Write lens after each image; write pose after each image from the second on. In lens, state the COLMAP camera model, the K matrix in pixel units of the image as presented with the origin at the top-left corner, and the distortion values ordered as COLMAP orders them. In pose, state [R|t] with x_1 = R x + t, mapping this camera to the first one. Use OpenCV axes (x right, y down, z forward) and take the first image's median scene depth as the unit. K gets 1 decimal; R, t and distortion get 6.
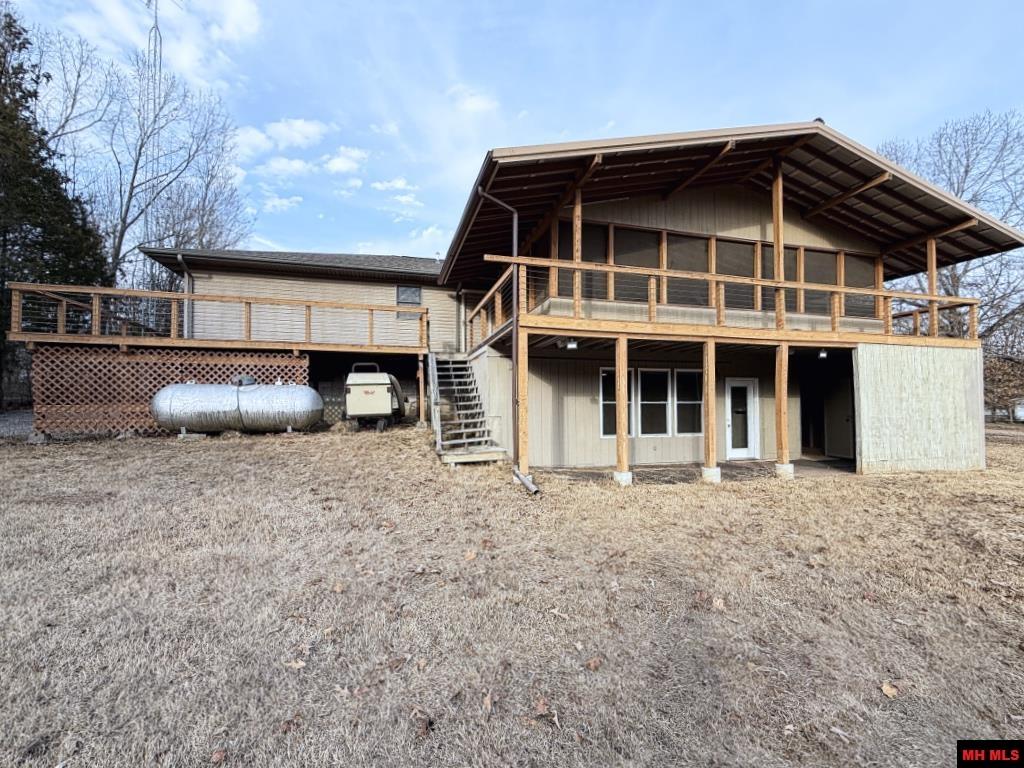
lens RADIAL K [[419.3, 0, 510.5], [0, 419.3, 408.7], [0, 0, 1]] dist [-0.003140, -0.000223]
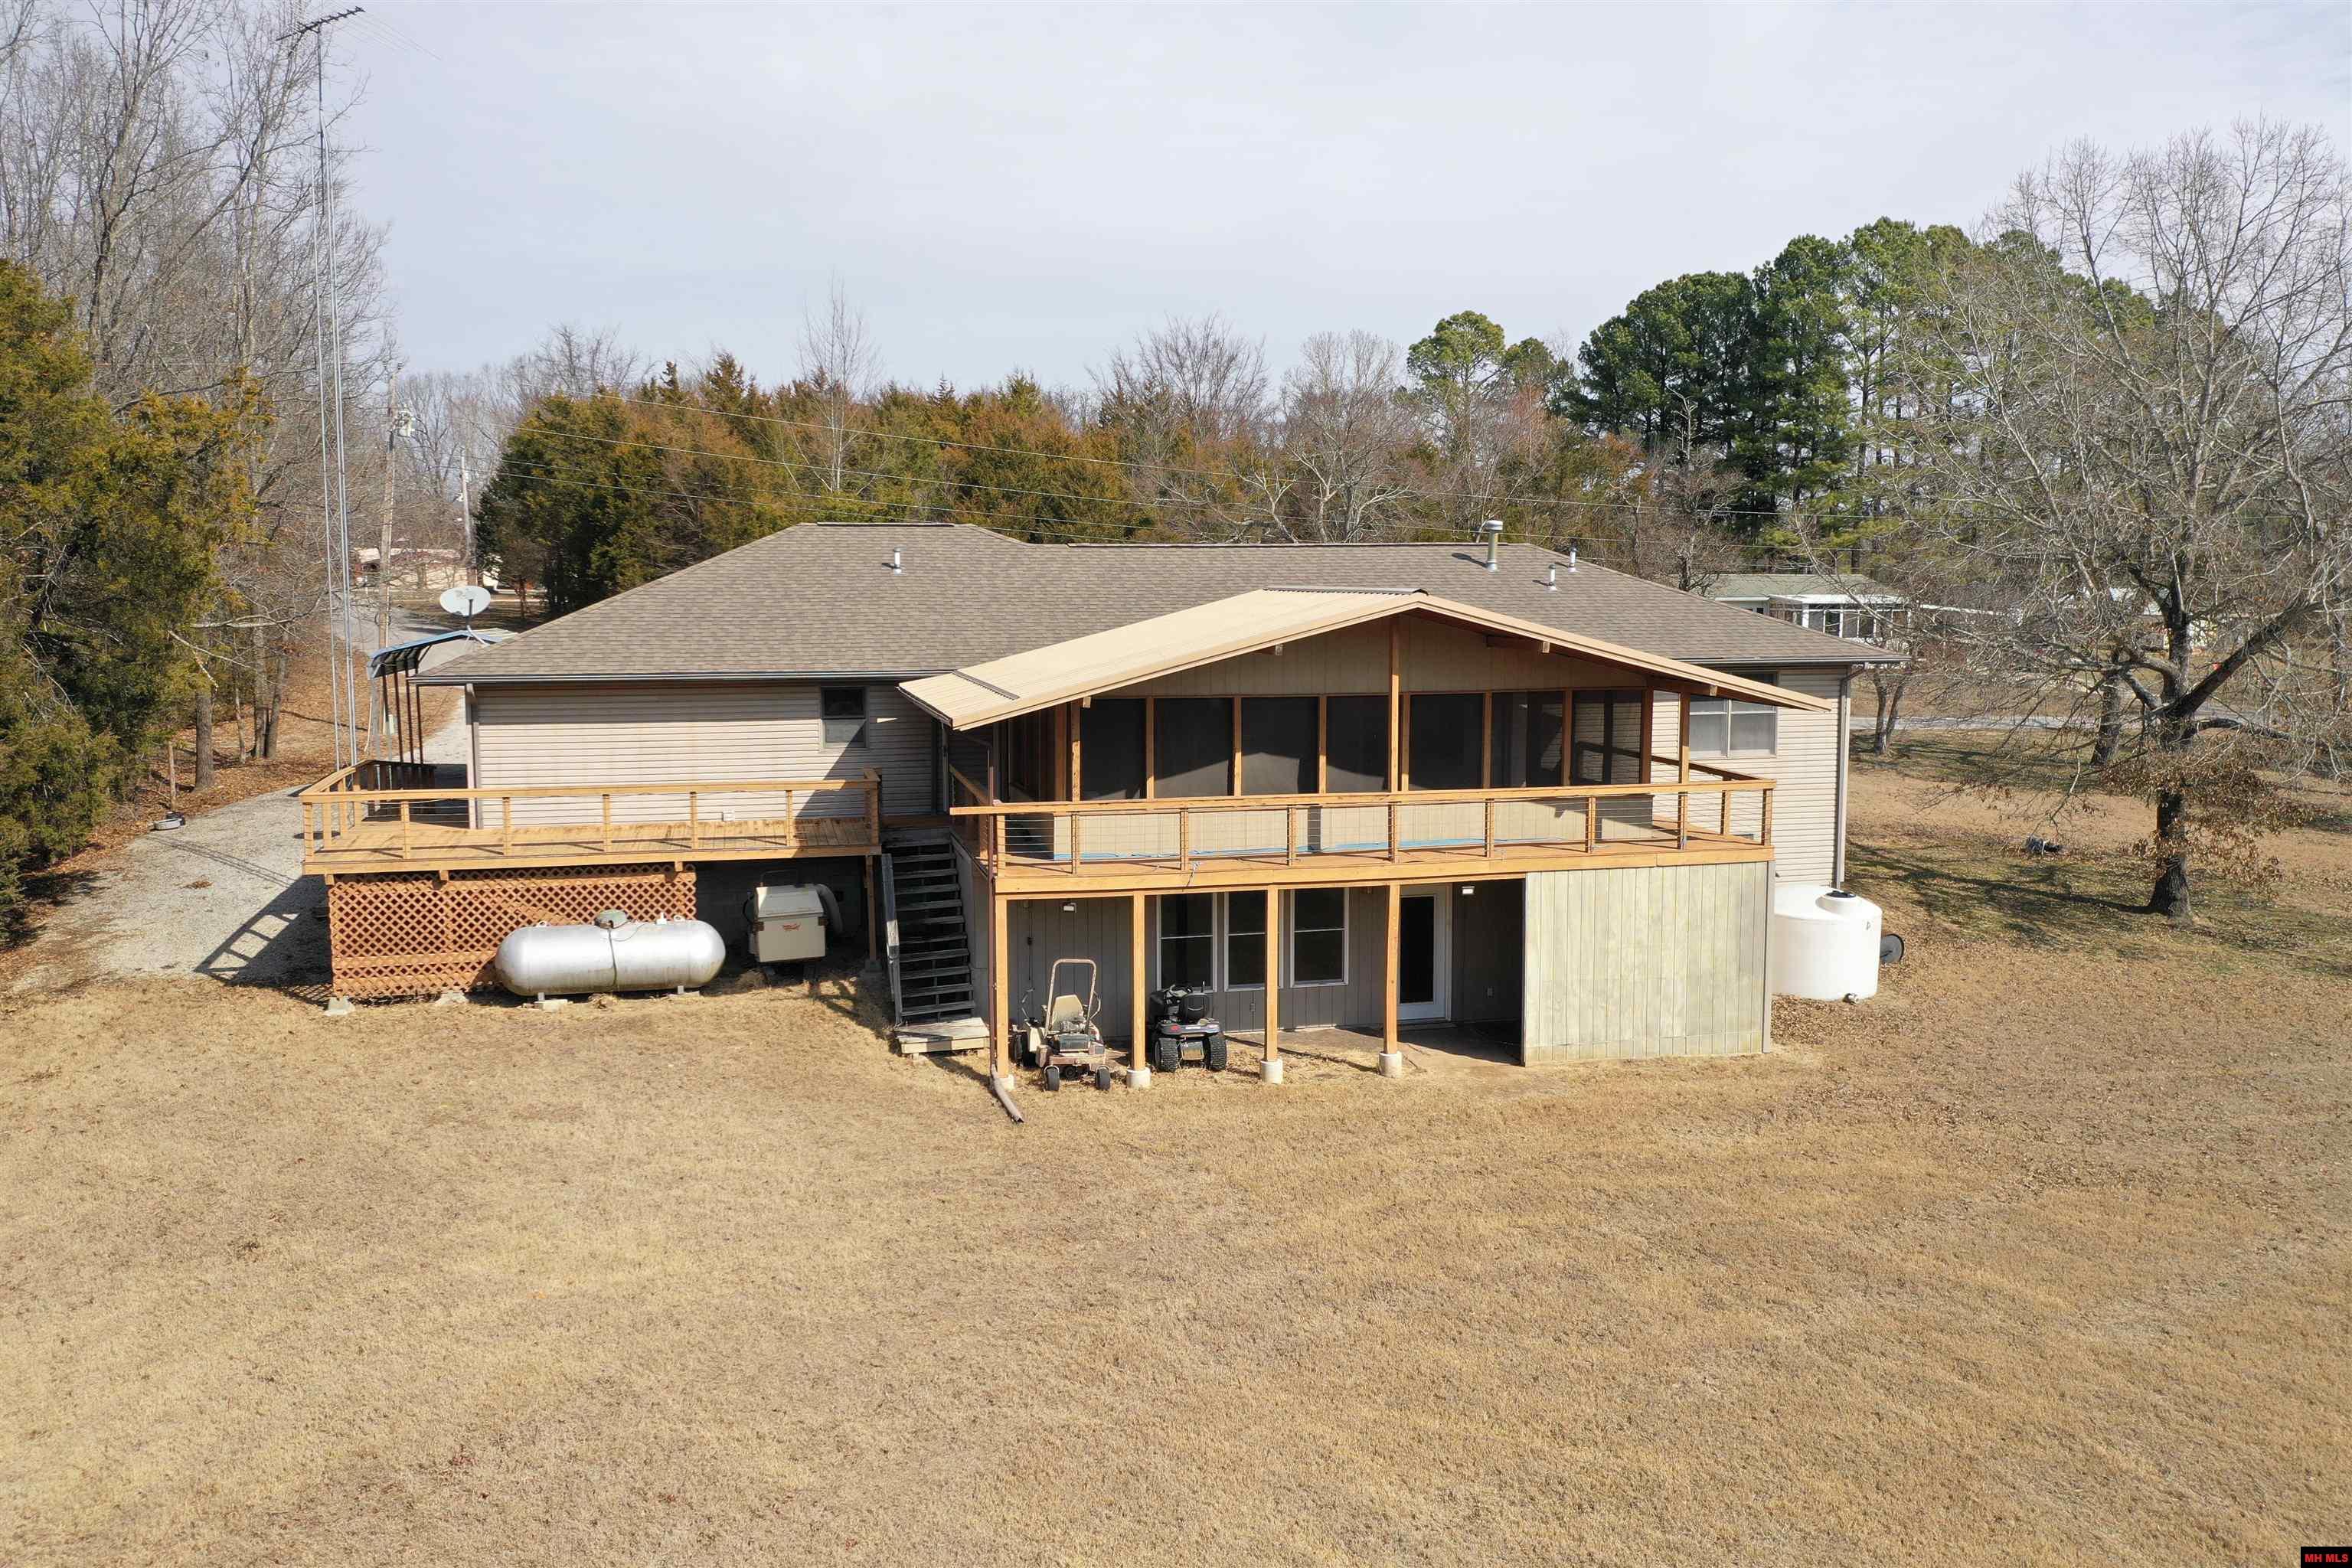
lens RADIAL K [[1903.4, 0, 1176.0], [0, 1903.4, 784.0], [0, 0, 1]] dist [0.004018, -0.006868]
pose [[0.999273, 0.008140, -0.037245, 0.389095], [-0.003567, 0.992617, 0.121236, -0.659302], [0.037957, -0.121015, 0.991925, -1.998096]]
